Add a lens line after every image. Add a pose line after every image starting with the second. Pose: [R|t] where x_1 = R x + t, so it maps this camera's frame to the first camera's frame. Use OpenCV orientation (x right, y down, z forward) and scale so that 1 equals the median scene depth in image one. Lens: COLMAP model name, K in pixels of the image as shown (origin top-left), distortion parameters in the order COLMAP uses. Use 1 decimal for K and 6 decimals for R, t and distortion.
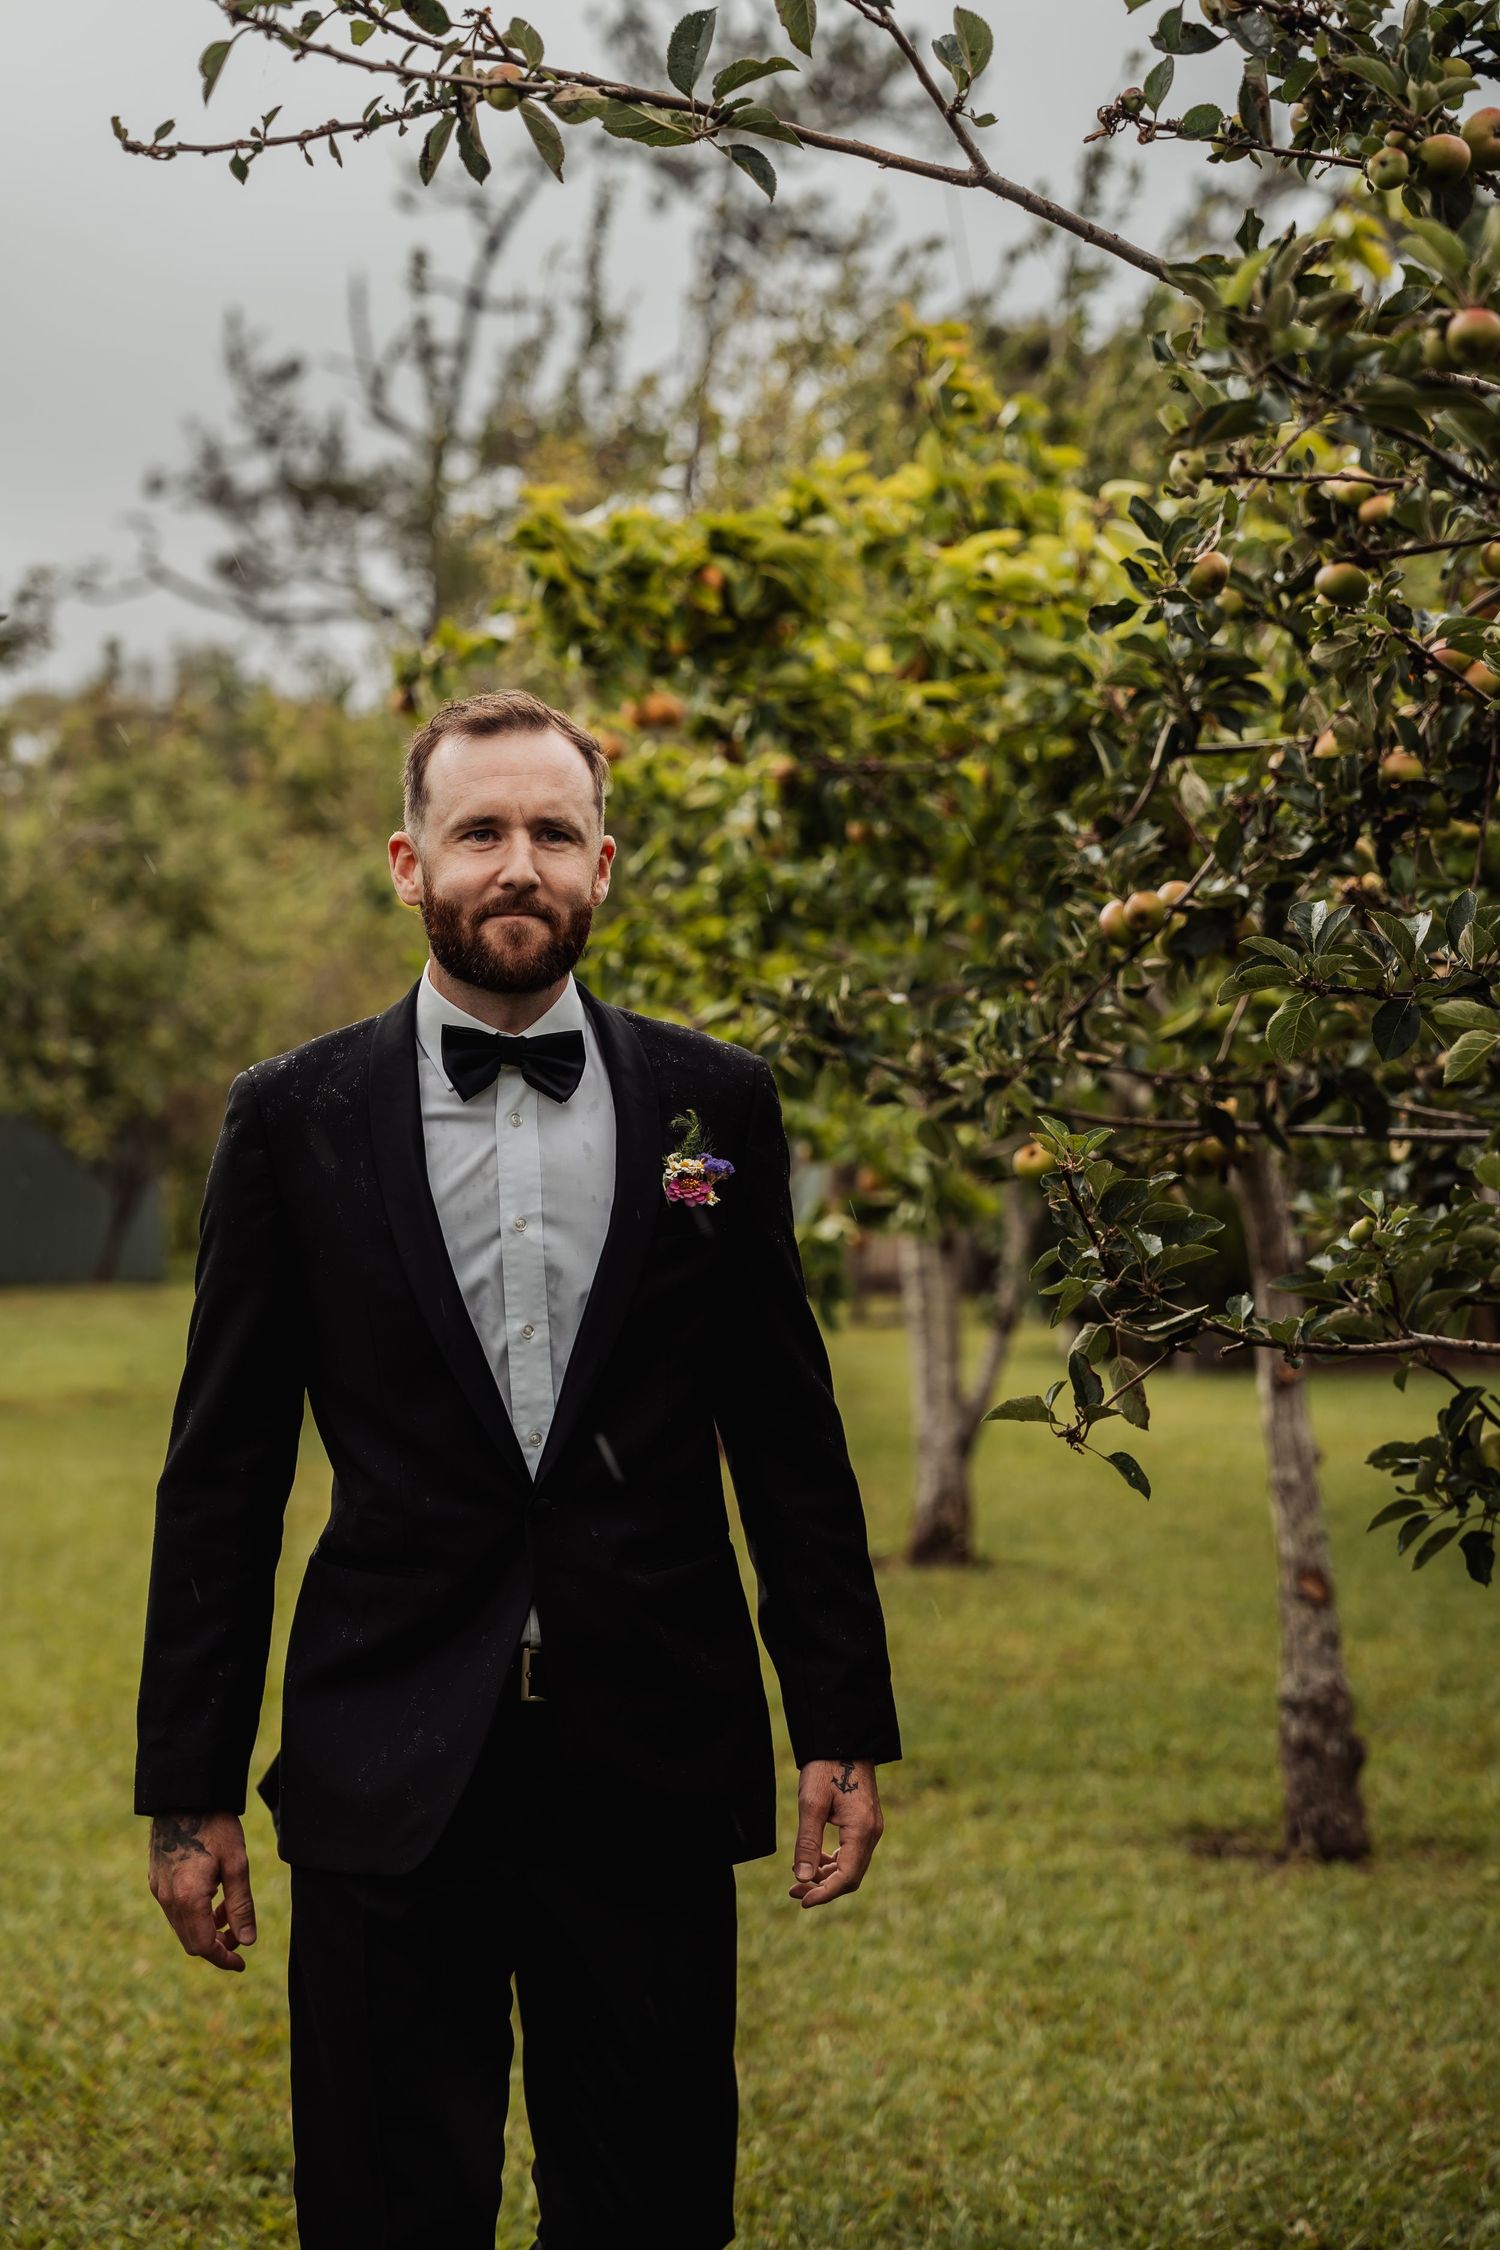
lens RADIAL K [[4479.7, 0, 779.2], [0, 4479.7, 1117.5], [0, 0, 1]] dist [0.330328, 0.000000]
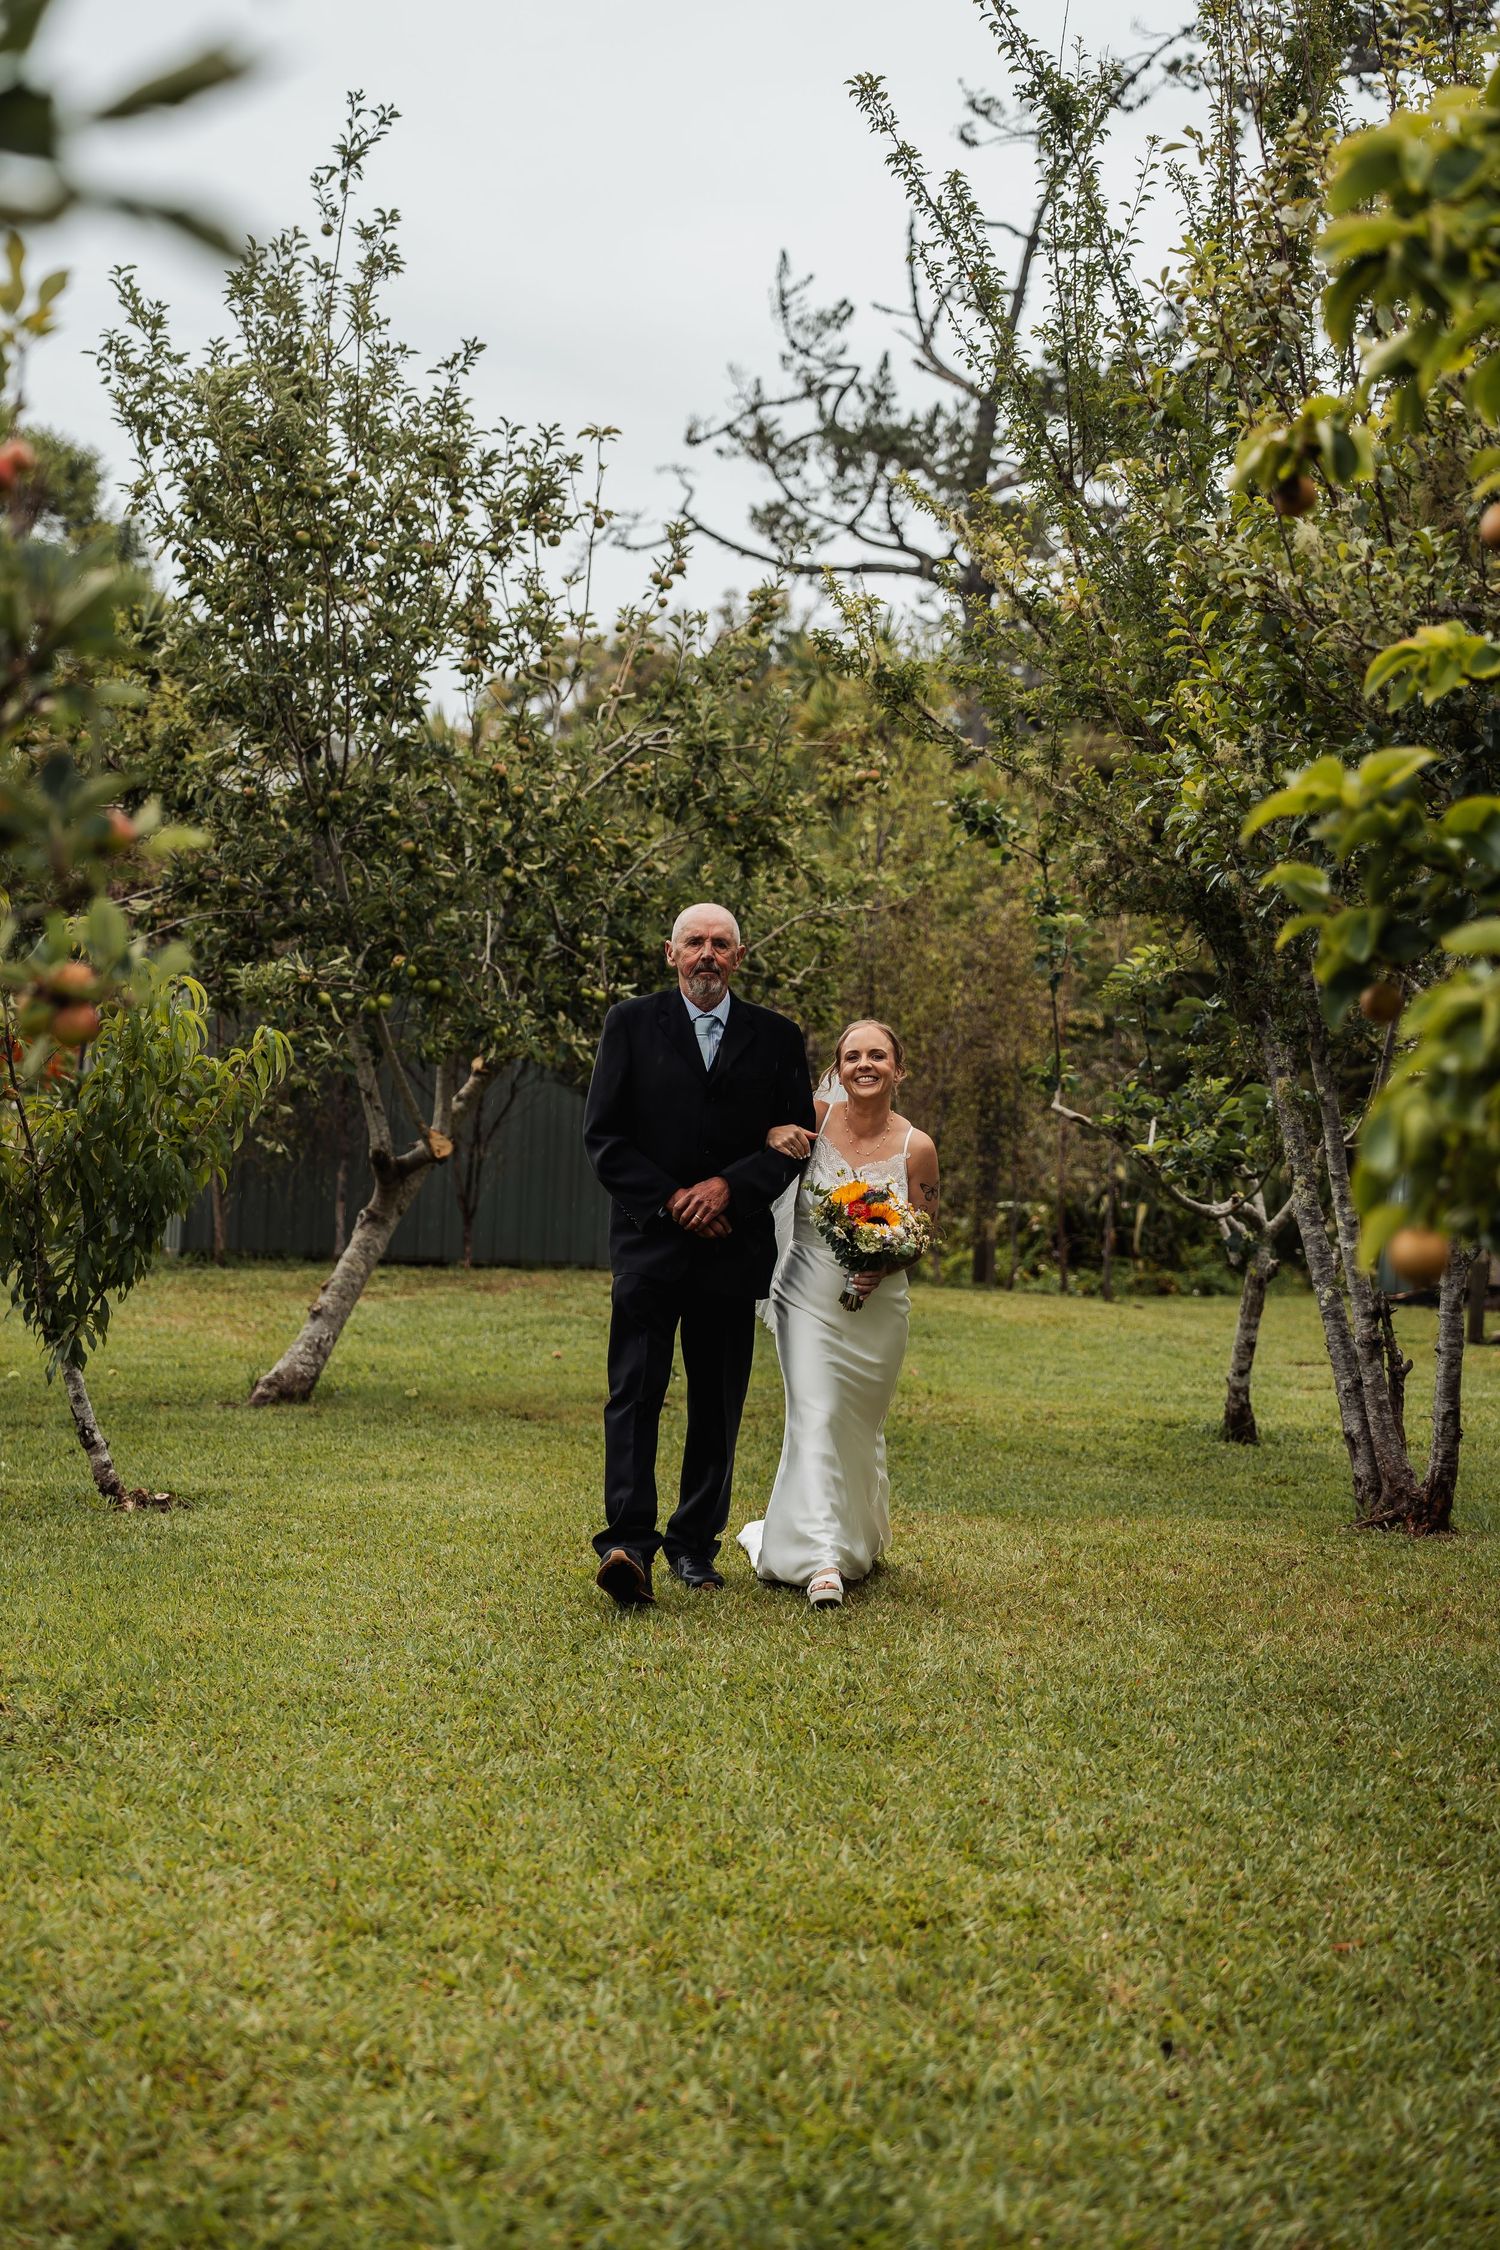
lens RADIAL K [[4479.7, 0, 749.4], [0, 4479.7, 1138.2], [0, 0, 1]] dist [0.330328, 0.000000]
pose [[0.992609, 0.028552, -0.117950, -0.097417], [-0.027618, 0.999573, 0.009547, 0.007754], [0.118172, -0.006219, 0.992974, 0.507436]]
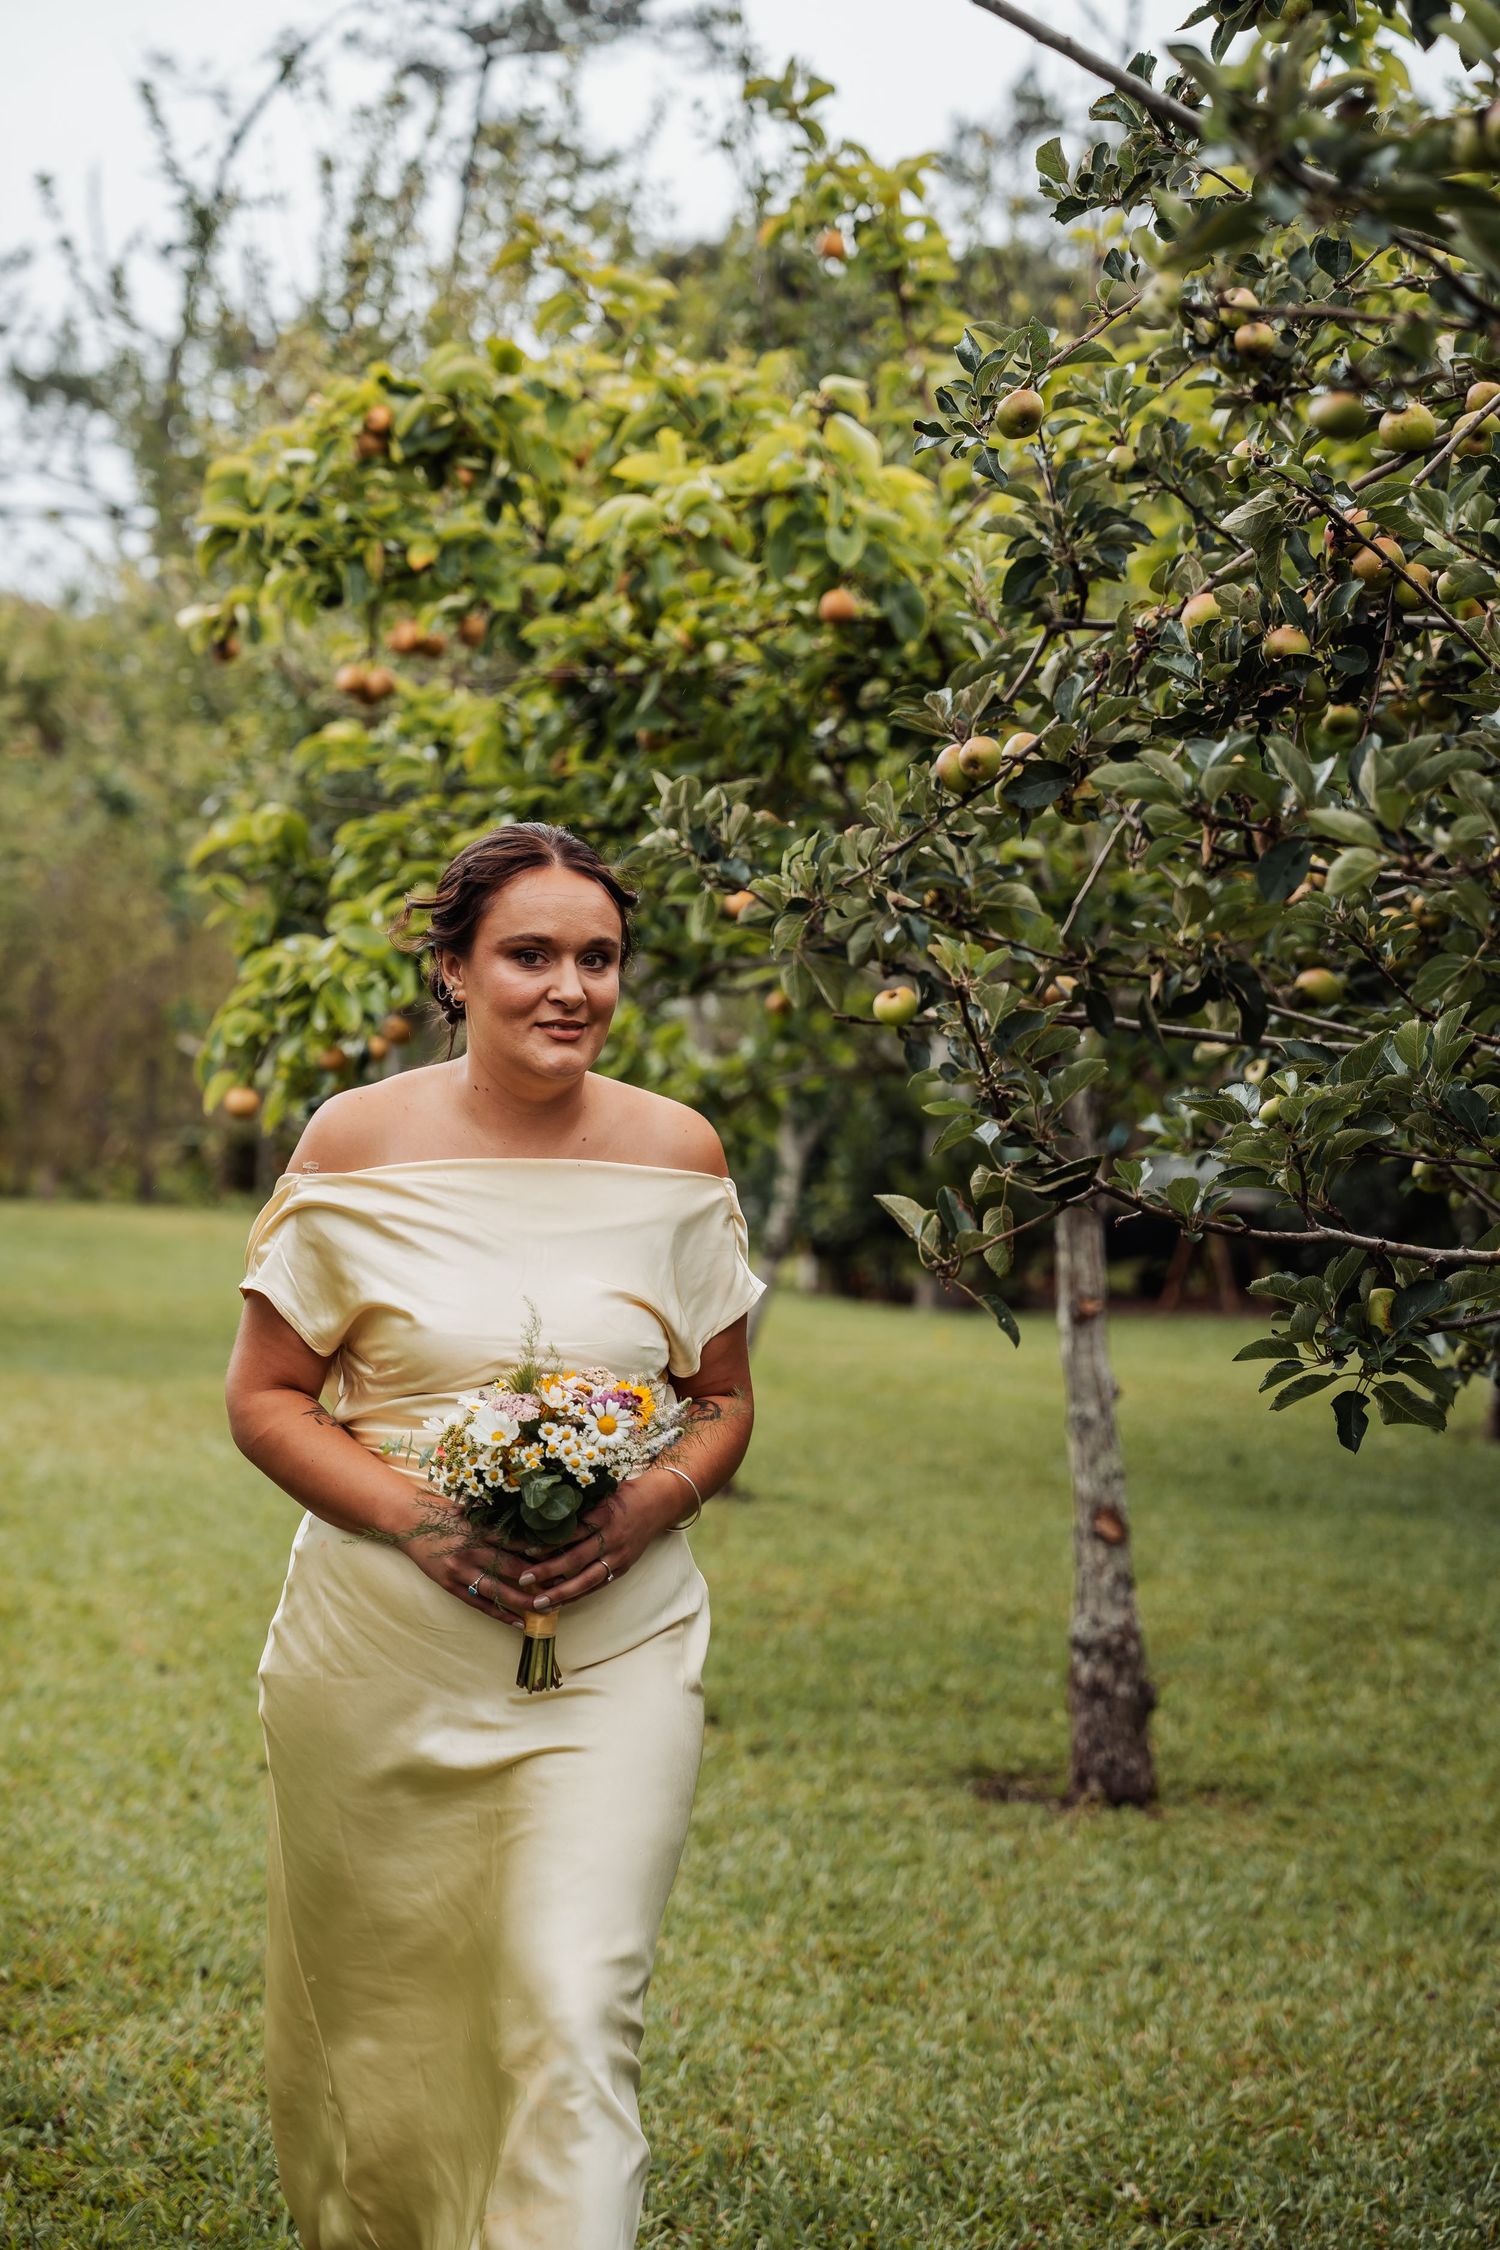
lens RADIAL K [[4479.7, 0, 786.7], [0, 4479.7, 1169.7], [0, 0, 1]] dist [0.330328, 0.000000]
pose [[0.997515, 0.028462, 0.064448, -0.020259], [-0.030135, 0.999230, 0.025137, 0.006374], [-0.063683, -0.027016, 0.997604, 0.051305]]
